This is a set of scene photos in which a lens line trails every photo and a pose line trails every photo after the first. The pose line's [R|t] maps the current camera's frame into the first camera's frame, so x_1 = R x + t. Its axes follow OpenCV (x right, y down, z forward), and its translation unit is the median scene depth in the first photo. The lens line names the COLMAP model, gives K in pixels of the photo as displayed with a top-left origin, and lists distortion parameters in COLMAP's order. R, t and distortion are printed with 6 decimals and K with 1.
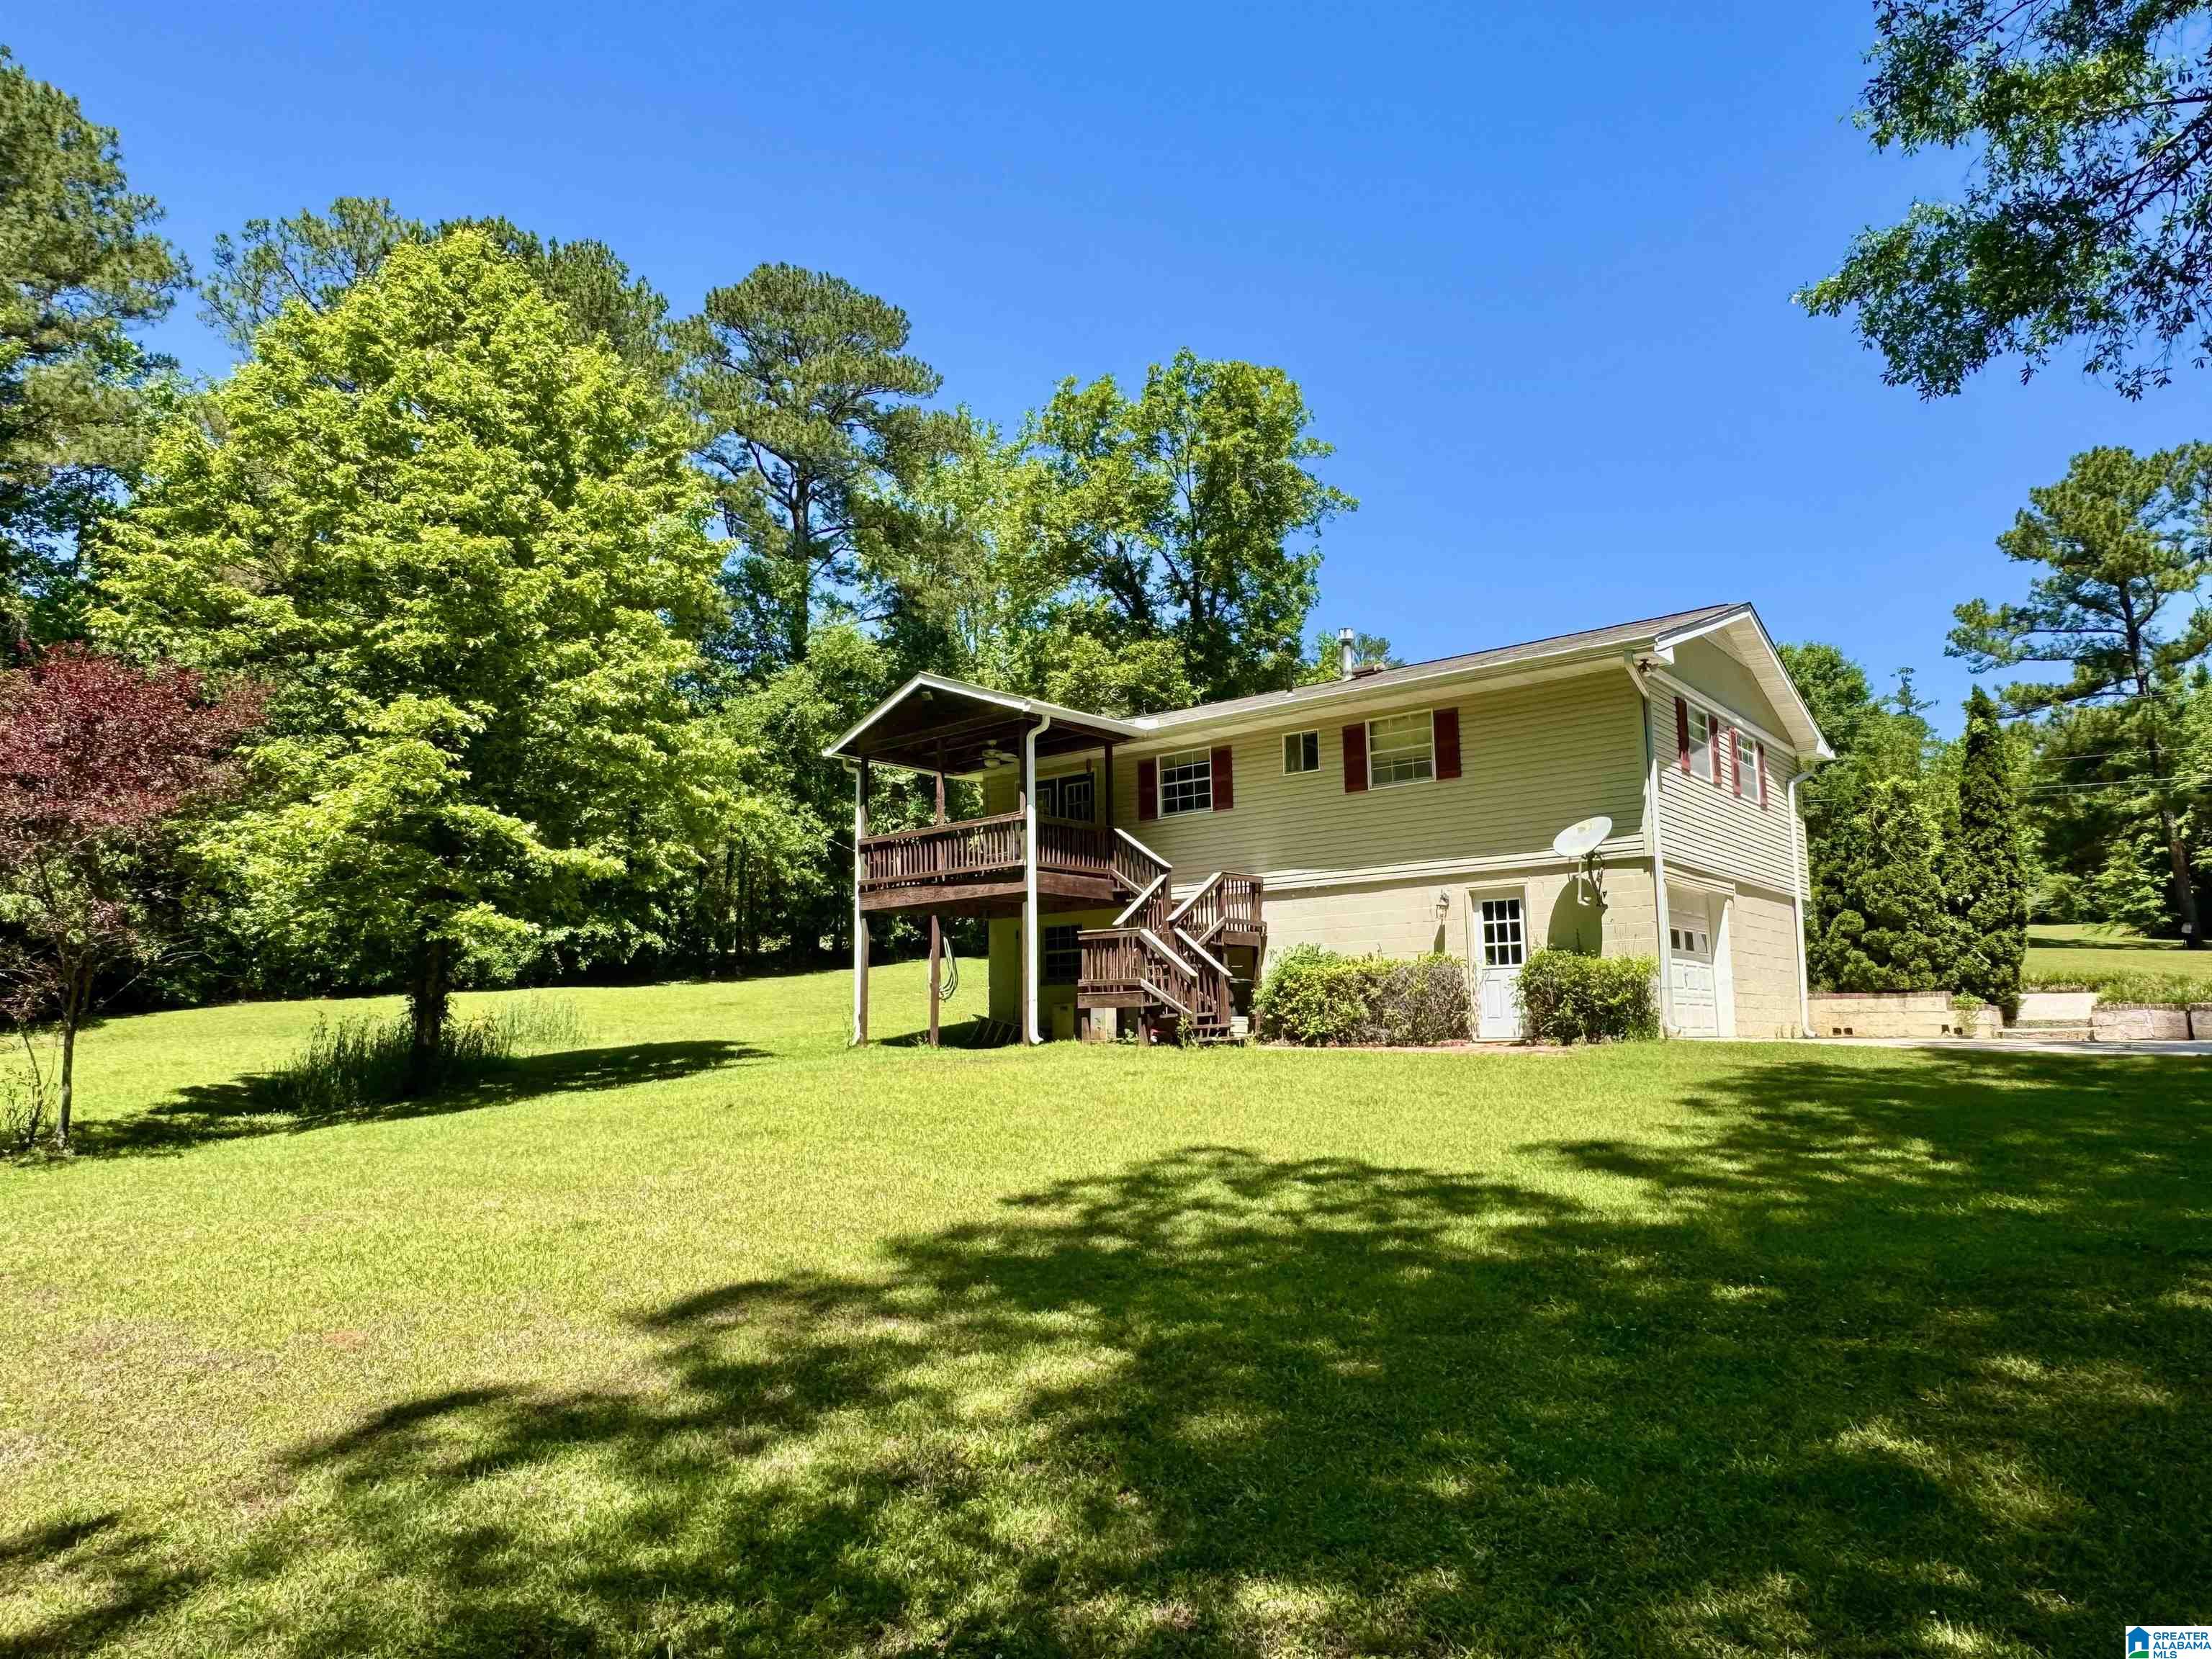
lens RADIAL K [[1477.8, 0, 1105.0], [0, 1477.8, 829.5], [0, 0, 1]] dist [-0.001583, 0.000556]
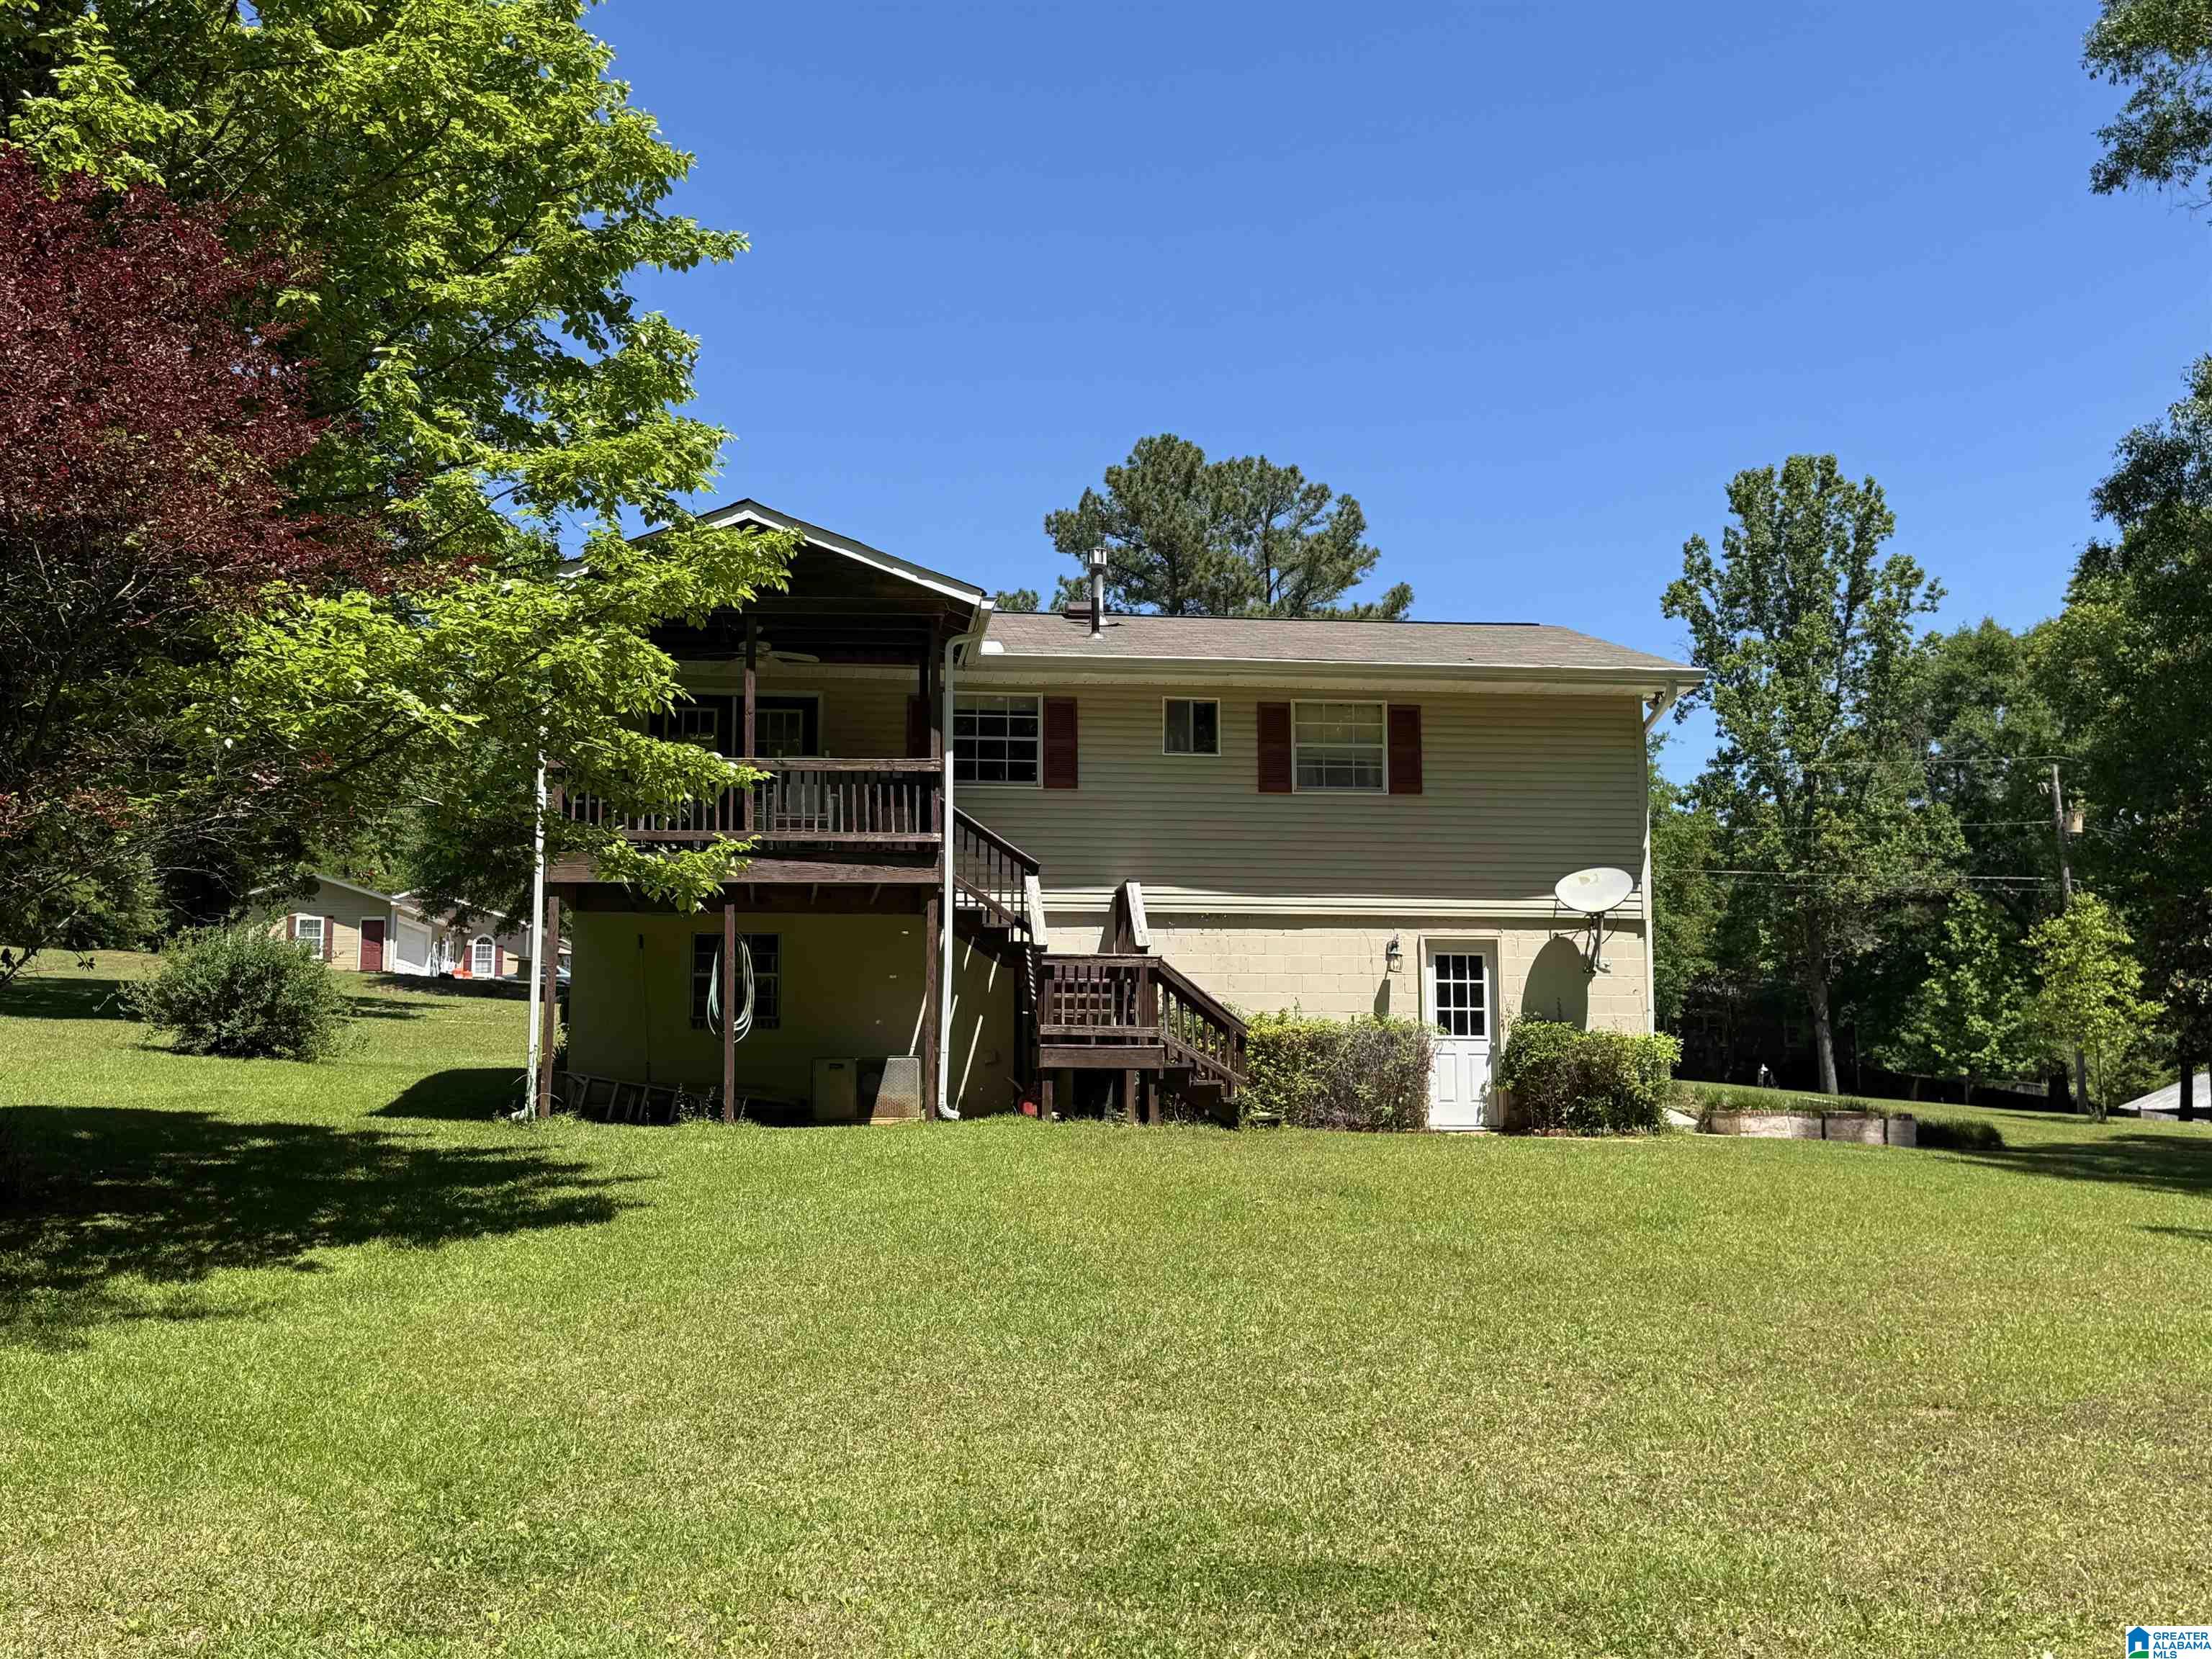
lens RADIAL K [[2443.0, 0, 1105.9], [0, 2443.0, 828.5], [0, 0, 1]] dist [0.133255, 0.000000]
pose [[0.680105, 0.111441, 0.724595, -0.830115], [-0.113387, 0.992475, -0.046215, 0.062907], [-0.724293, -0.050728, 0.687623, 0.226358]]
